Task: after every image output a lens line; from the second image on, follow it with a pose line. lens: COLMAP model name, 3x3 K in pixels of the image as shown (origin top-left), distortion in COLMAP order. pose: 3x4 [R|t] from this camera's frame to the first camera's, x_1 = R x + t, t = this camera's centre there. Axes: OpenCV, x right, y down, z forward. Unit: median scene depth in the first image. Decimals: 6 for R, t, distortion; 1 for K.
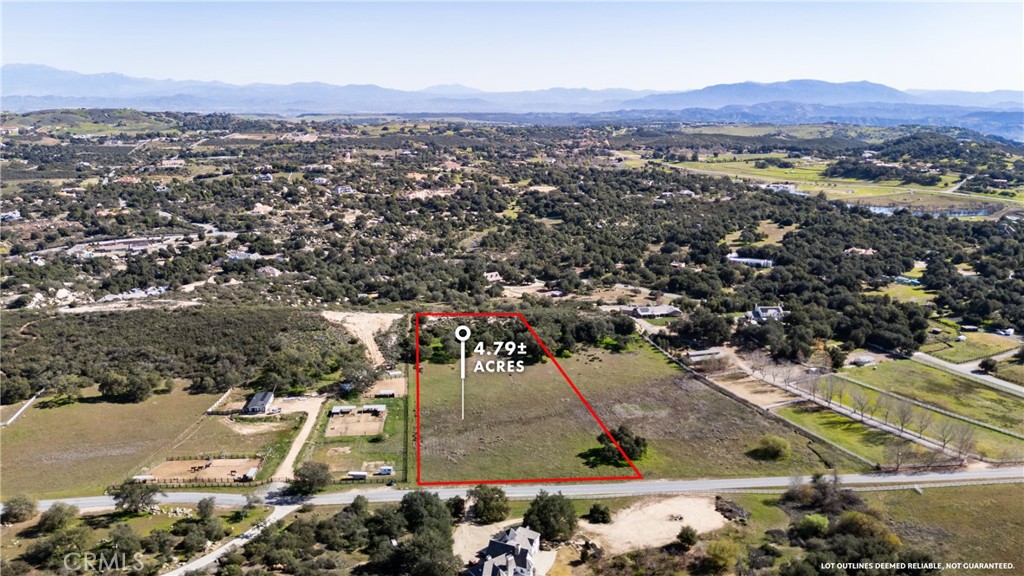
lens RADIAL K [[750.6, 0, 513.6], [0, 750.6, 290.1], [0, 0, 1]] dist [0.075768, -0.075725]
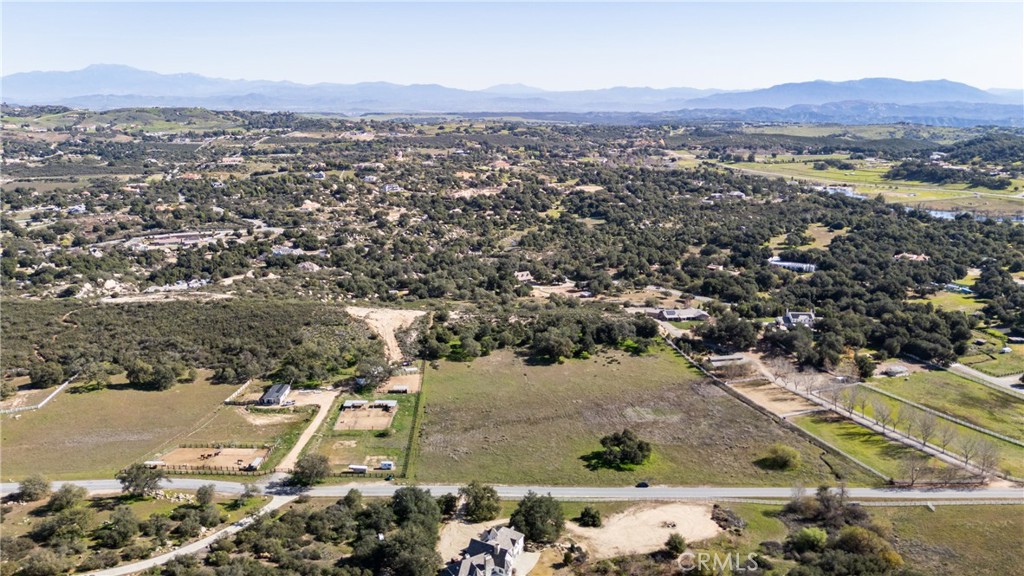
lens RADIAL K [[750.6, 0, 513.6], [0, 750.6, 290.1], [0, 0, 1]] dist [0.075768, -0.075725]
pose [[0.996866, 0.020847, -0.076310, 0.050997], [-0.020777, 0.999783, 0.001714, -0.000863], [0.076329, -0.000124, 0.997083, 0.002698]]
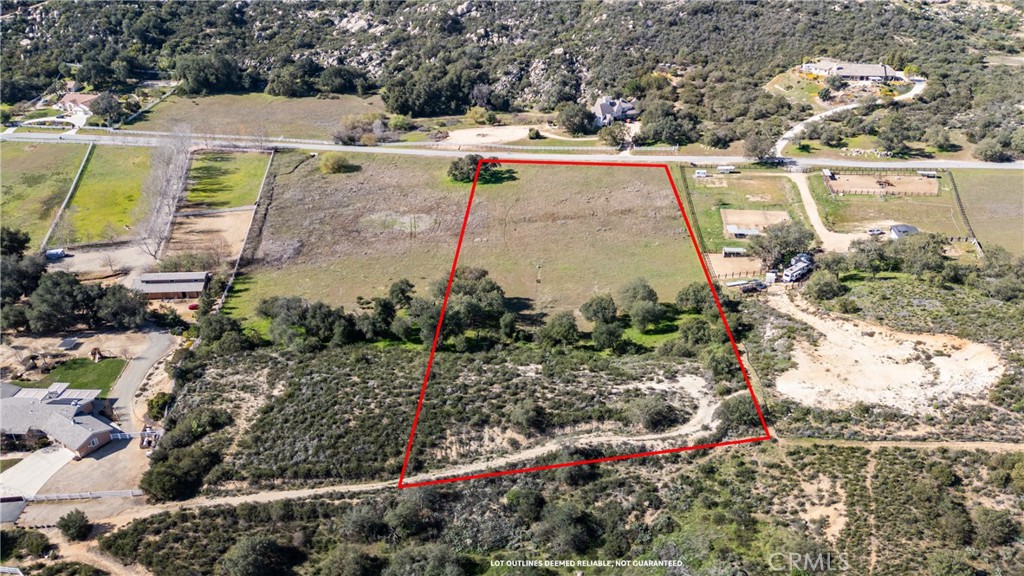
lens RADIAL K [[750.6, 0, 513.6], [0, 750.6, 290.1], [0, 0, 1]] dist [0.075768, -0.075725]
pose [[-0.972763, -0.109931, 0.204077, -0.101750], [0.057833, 0.737453, 0.672918, -0.267991], [-0.224472, 0.666392, -0.711009, 1.353628]]
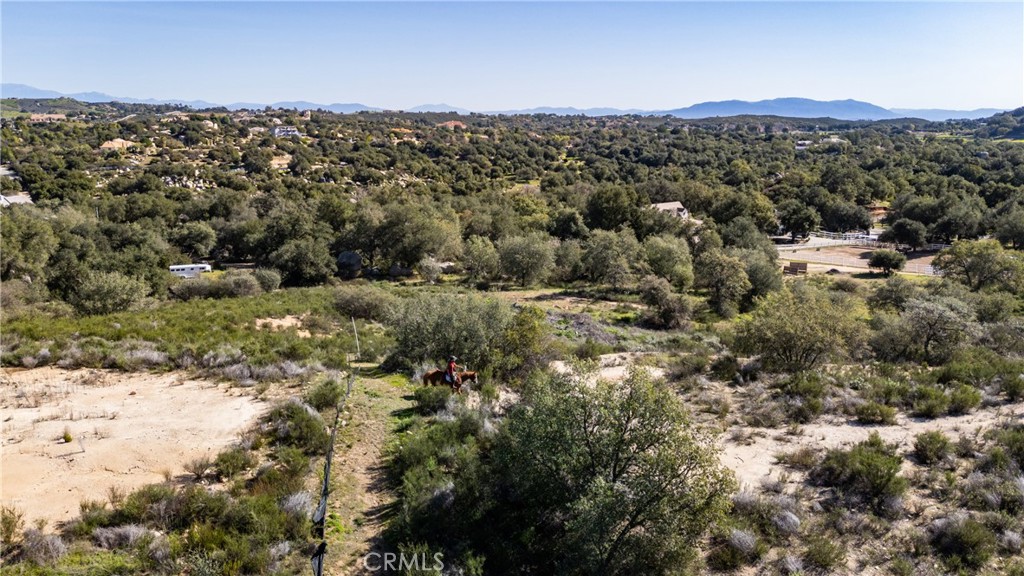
lens RADIAL K [[754.6, 0, 514.0], [0, 754.6, 290.4], [0, 0, 1]] dist [0.056364, -0.046403]
pose [[0.999821, -0.005266, 0.018180, -0.136424], [0.005734, 0.999652, -0.025756, 0.026810], [-0.018038, 0.025855, 0.999503, 1.009689]]
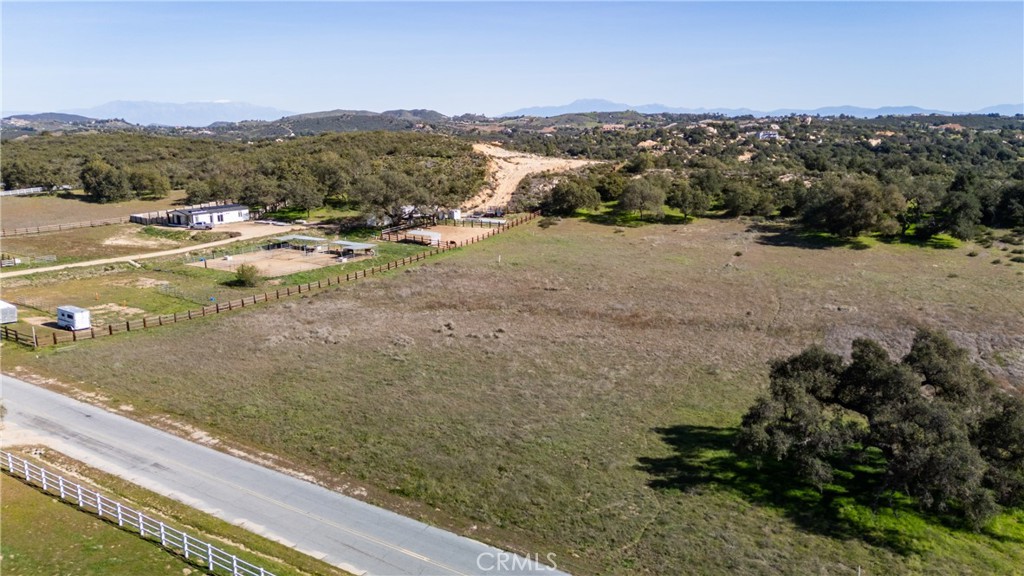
lens RADIAL K [[750.6, 0, 513.6], [0, 750.6, 290.1], [0, 0, 1]] dist [0.075768, -0.075725]
pose [[0.796148, 0.122561, -0.592560, 0.128400], [-0.142620, 0.989691, 0.013080, 0.135012], [0.588054, 0.074098, 0.805420, 0.586517]]
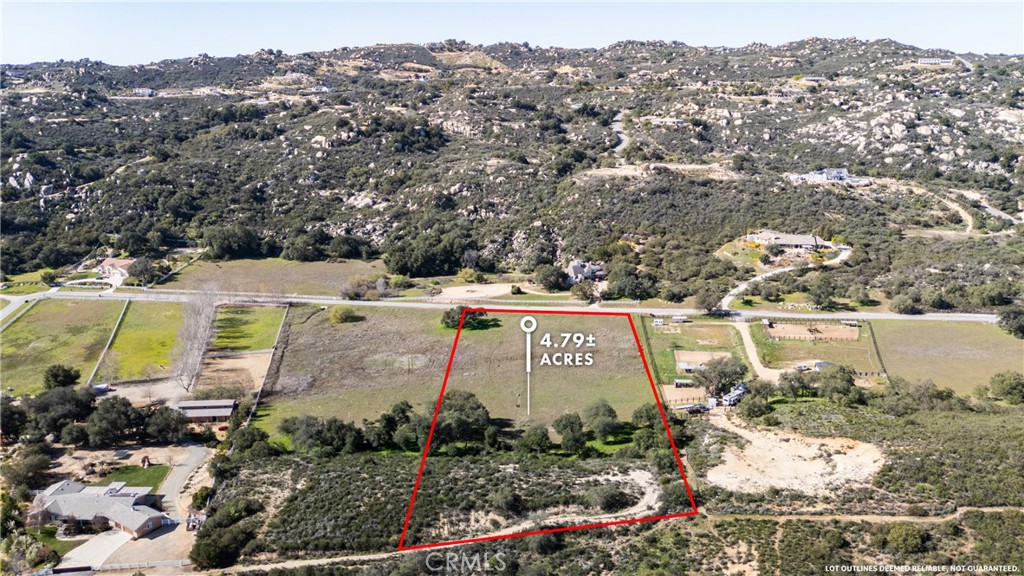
lens RADIAL K [[750.6, 0, 513.6], [0, 750.6, 290.1], [0, 0, 1]] dist [0.075768, -0.075725]
pose [[-0.976384, -0.062862, 0.206692, -0.130734], [0.048870, 0.867666, 0.494740, -0.309100], [-0.210440, 0.493157, -0.844103, 1.453200]]
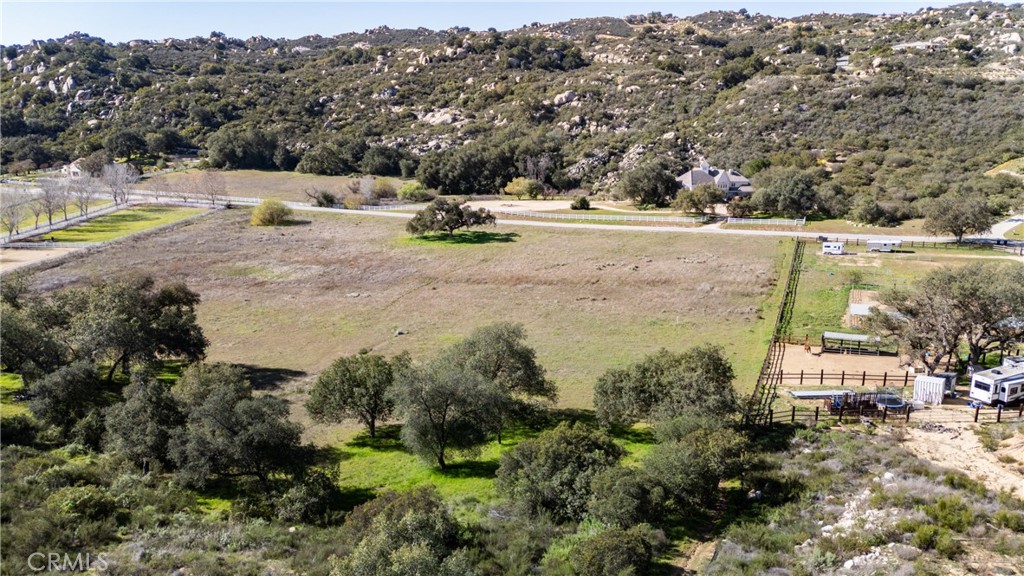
lens RADIAL K [[750.6, 0, 513.6], [0, 750.6, 290.1], [0, 0, 1]] dist [0.075768, -0.075725]
pose [[-0.868256, -0.118707, 0.481706, -0.167822], [0.121083, 0.890888, 0.437788, -0.017281], [-0.481114, 0.438438, -0.759145, 1.104755]]
